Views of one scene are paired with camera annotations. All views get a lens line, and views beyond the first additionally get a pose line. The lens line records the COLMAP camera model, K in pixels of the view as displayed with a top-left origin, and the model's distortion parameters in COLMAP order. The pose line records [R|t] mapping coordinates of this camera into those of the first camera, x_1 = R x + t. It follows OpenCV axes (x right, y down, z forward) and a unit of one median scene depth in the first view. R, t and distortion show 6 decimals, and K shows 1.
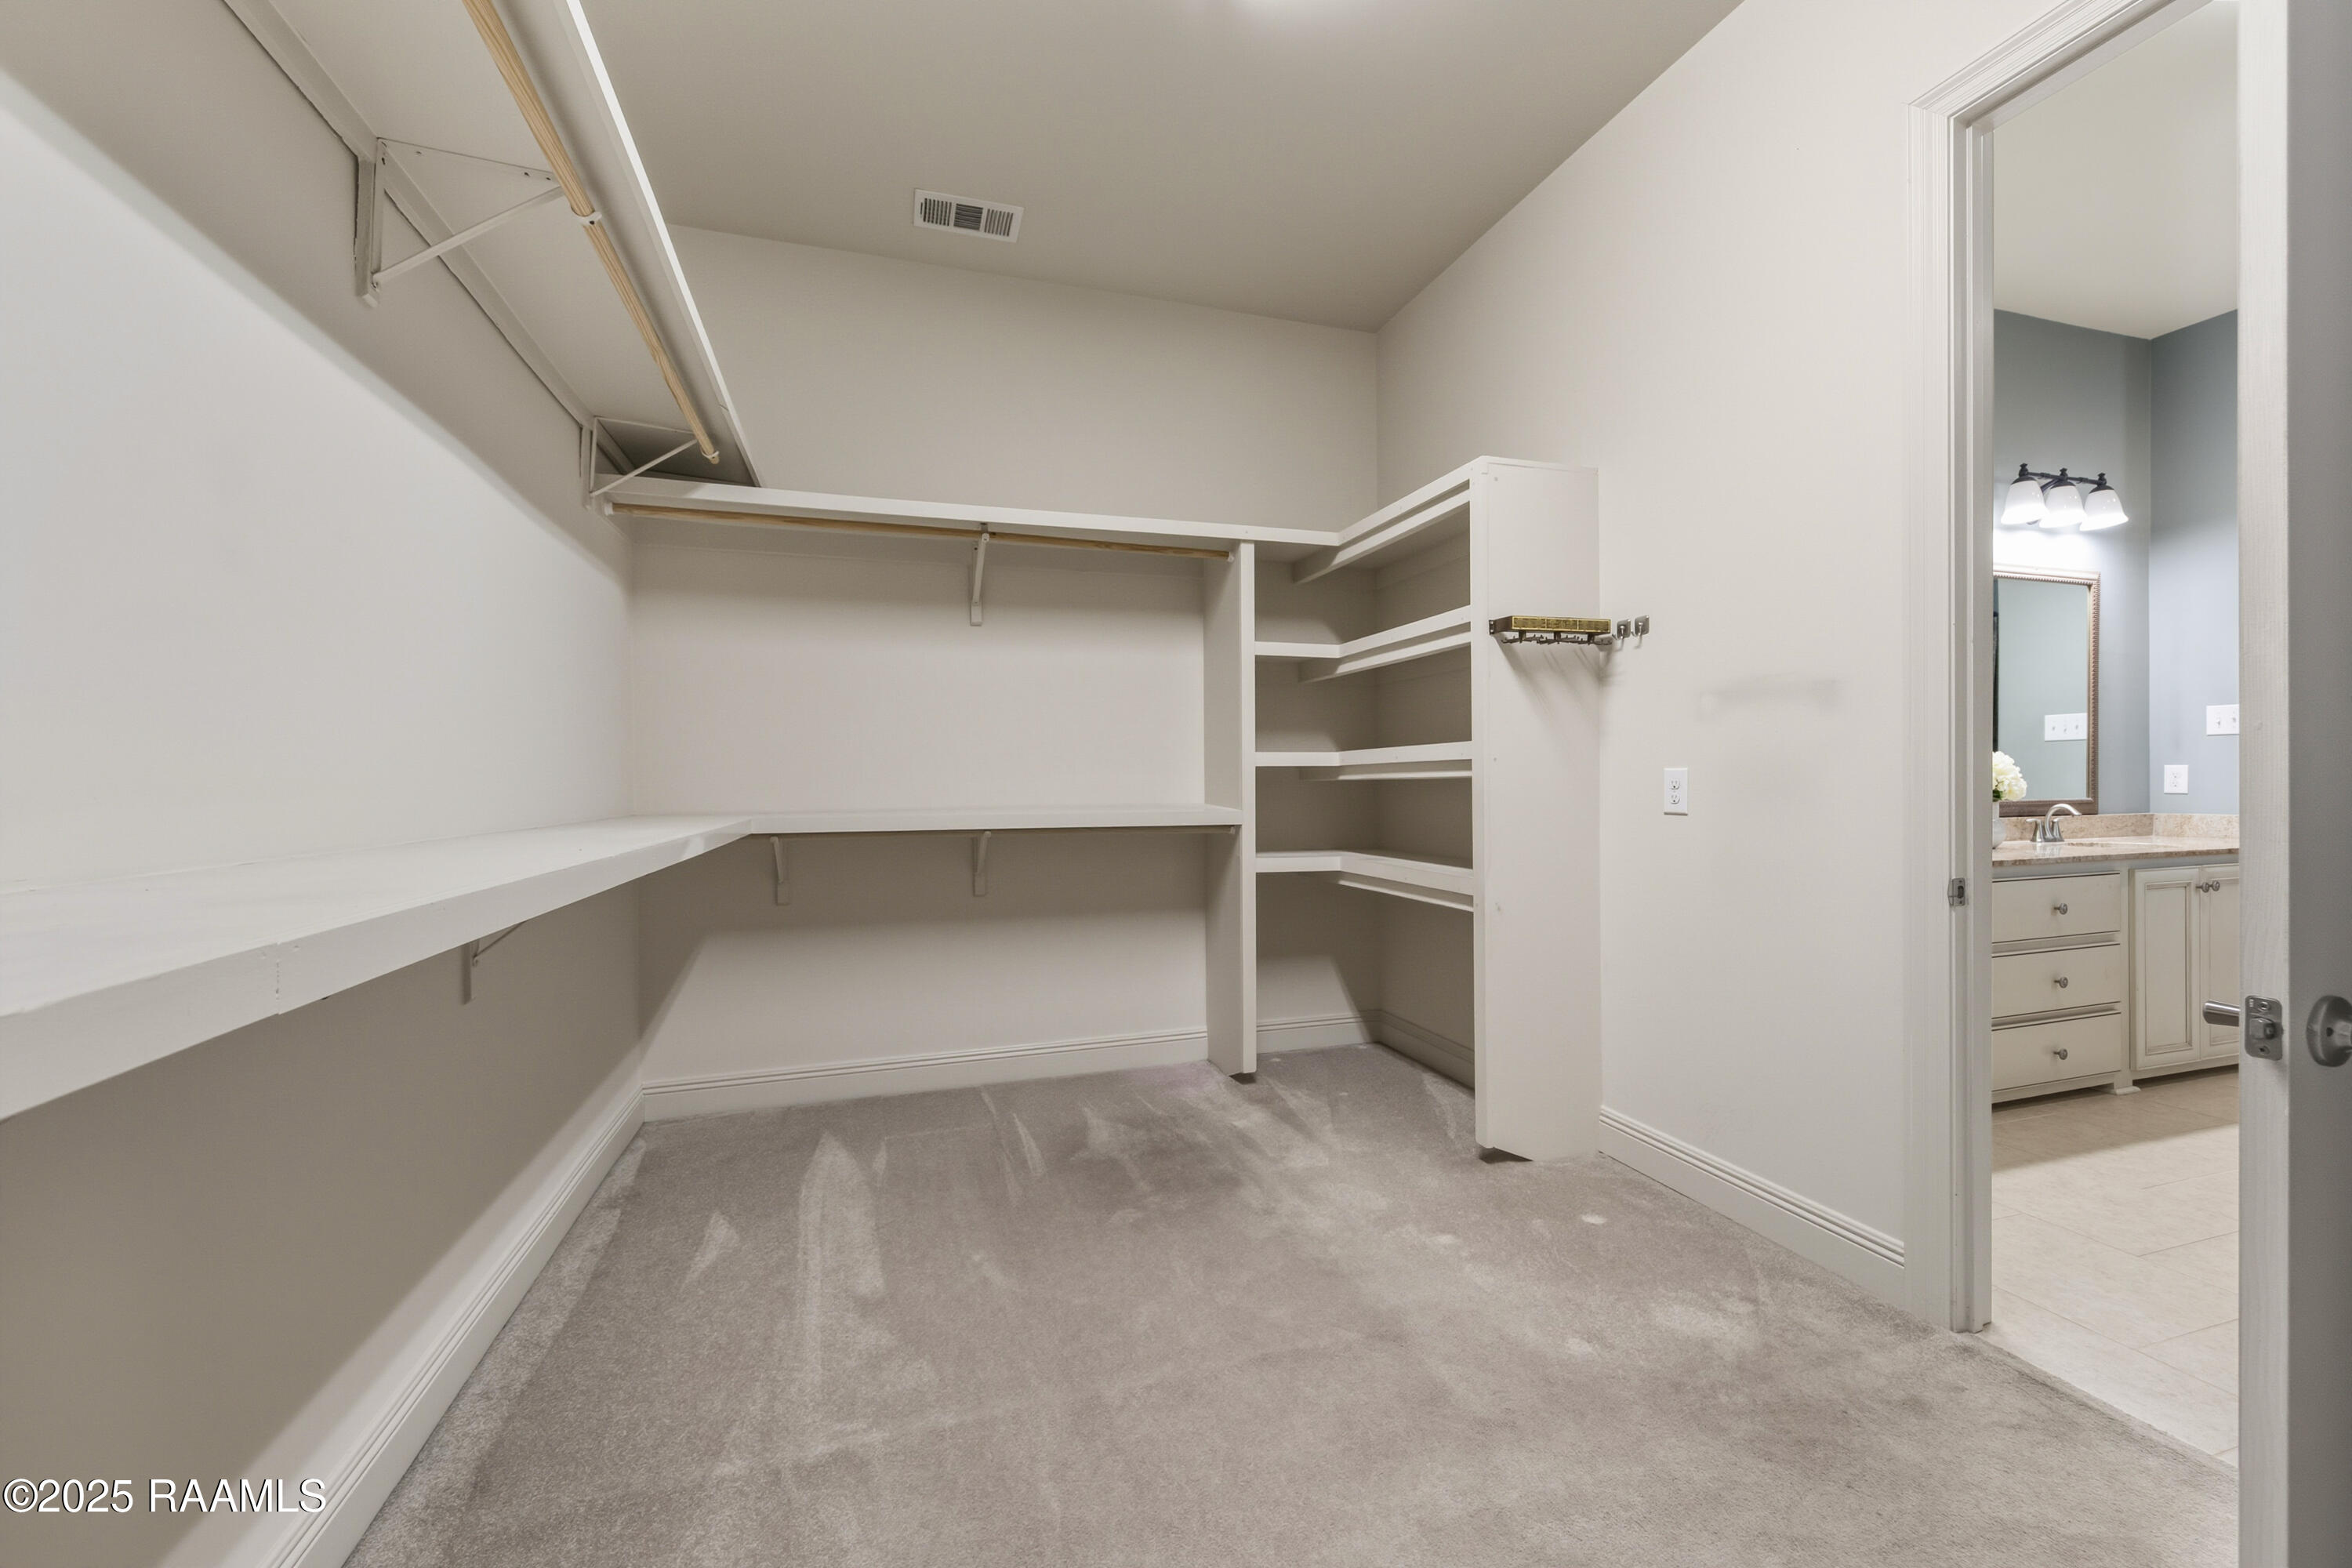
lens RADIAL K [[941.2, 0, 1178.1], [0, 941.2, 795.8], [0, 0, 1]] dist [0.002900, 0.000433]
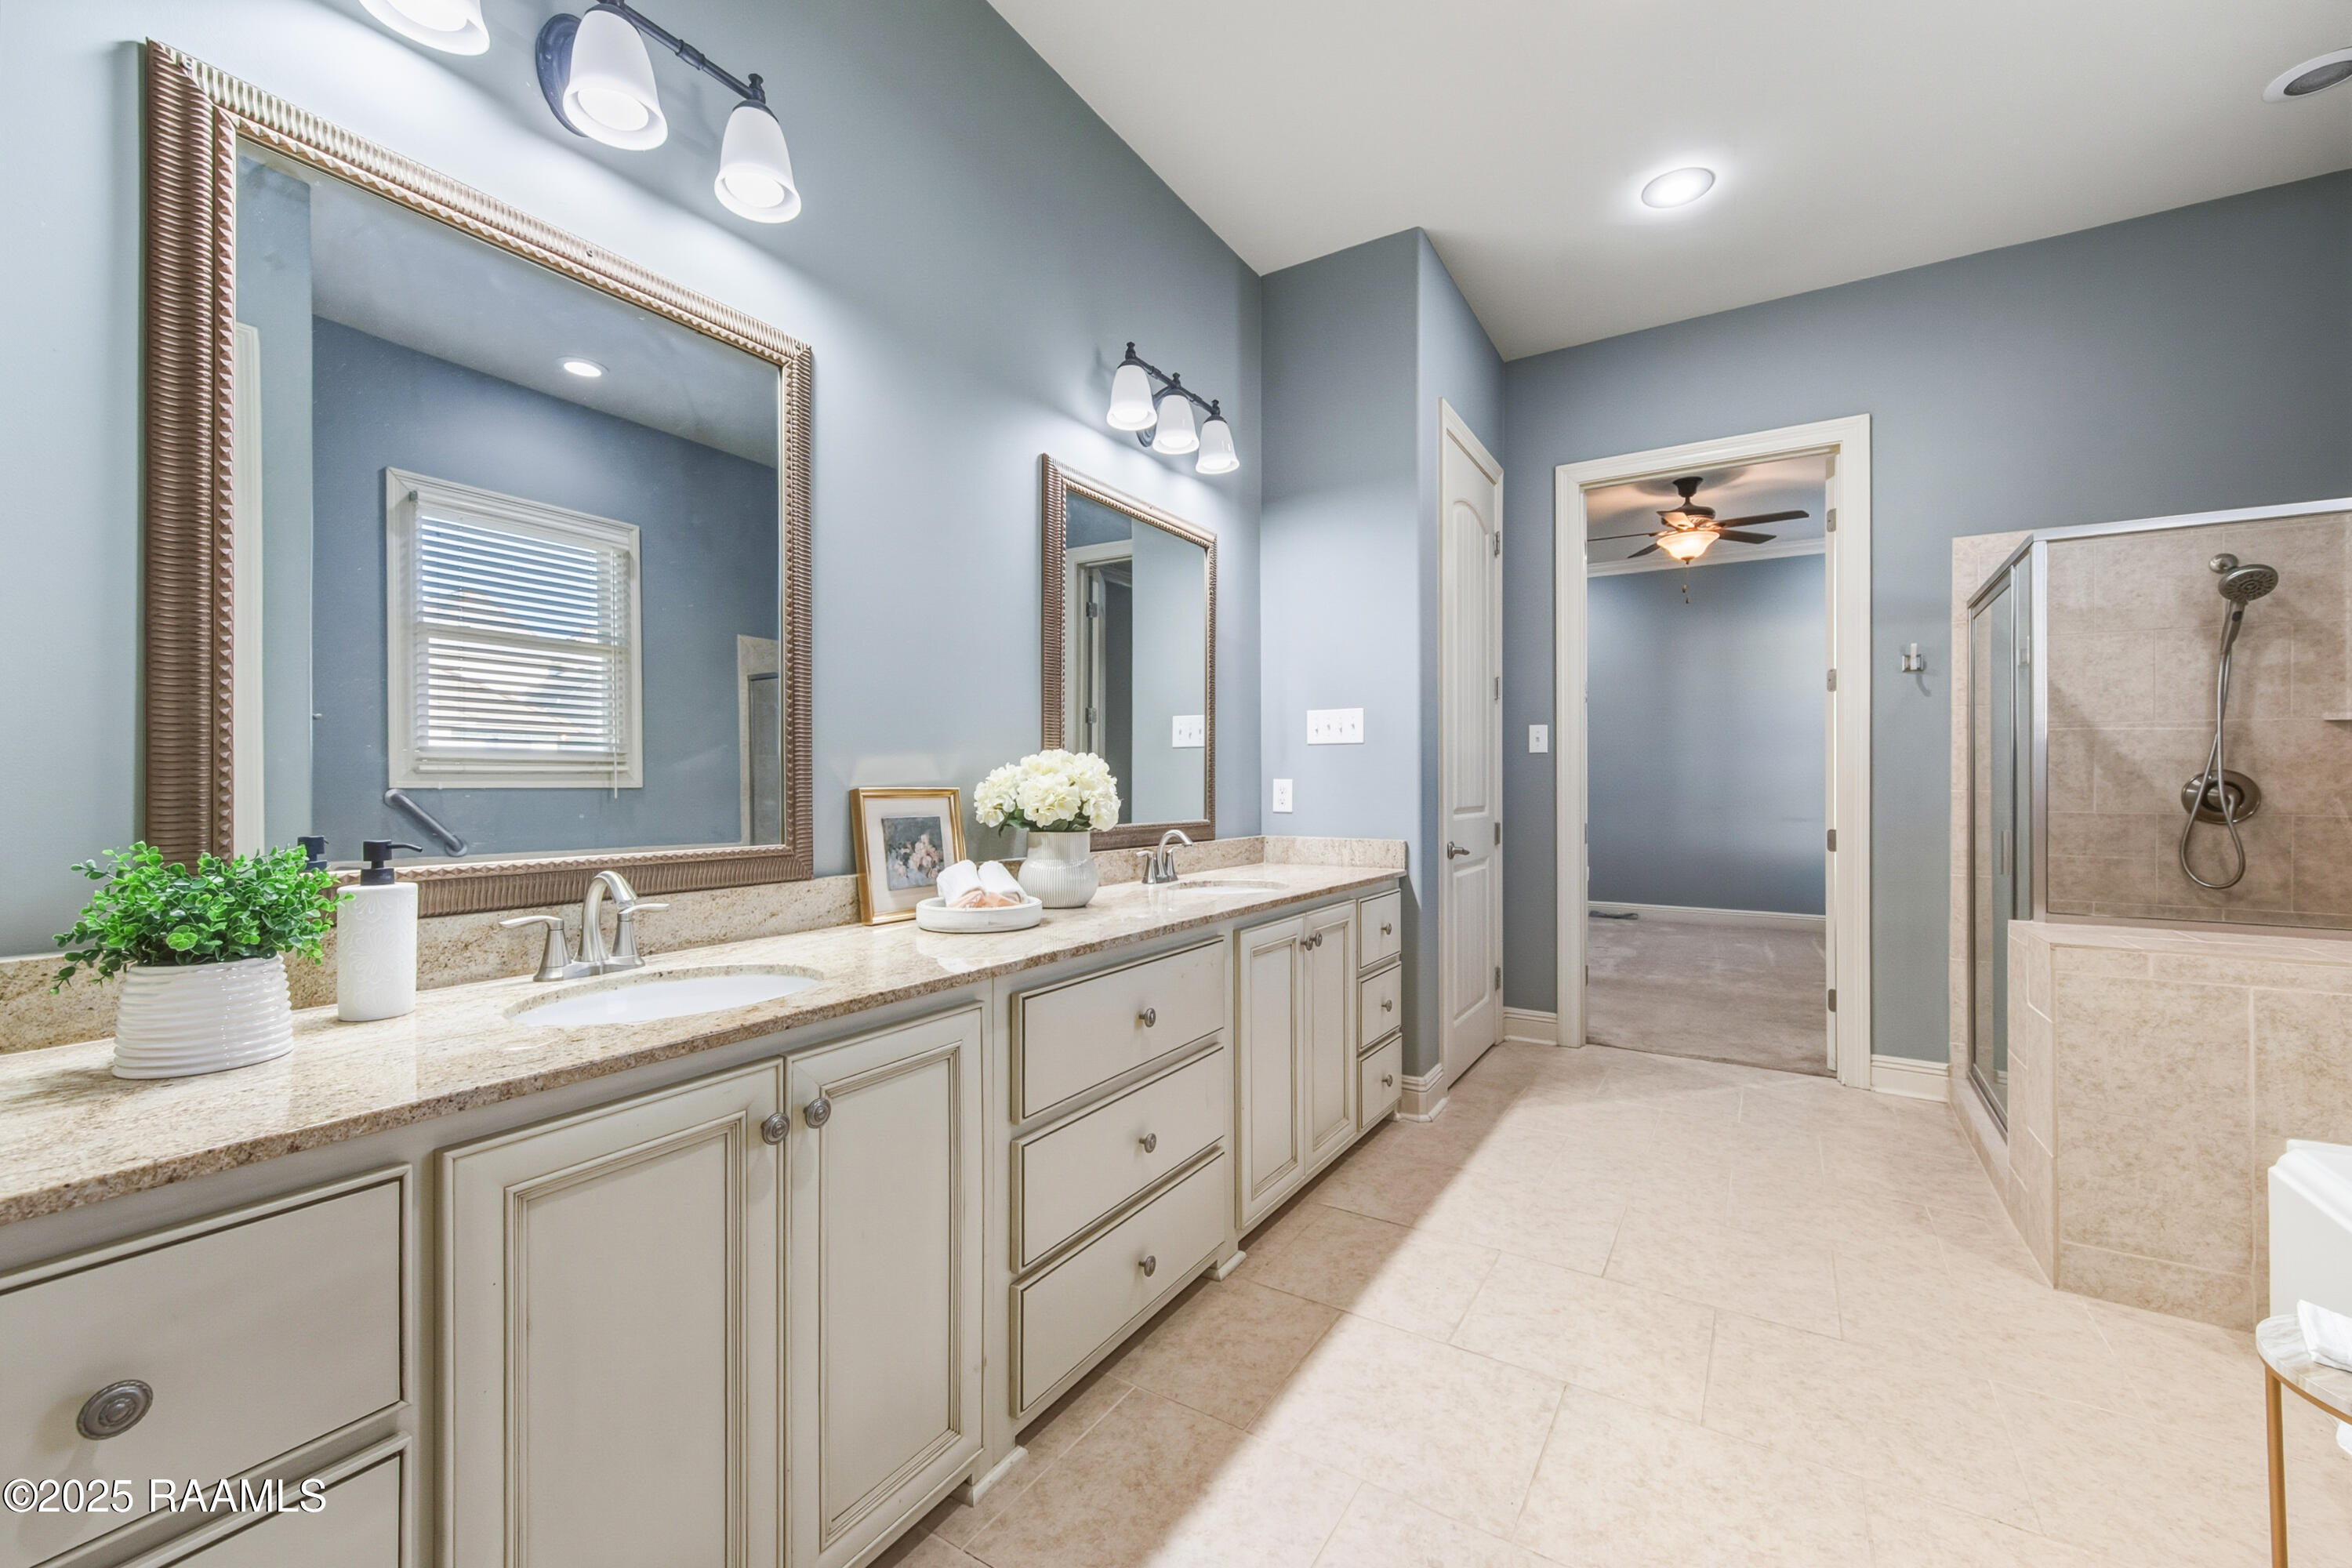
lens RADIAL K [[941.2, 0, 1178.1], [0, 941.2, 795.8], [0, 0, 1]] dist [0.002900, 0.000433]
pose [[0.764815, 0.005409, 0.644228, 0.467541], [0.000399, 0.999961, -0.008869, -0.010729], [-0.644250, 0.007040, 0.764782, 0.440283]]
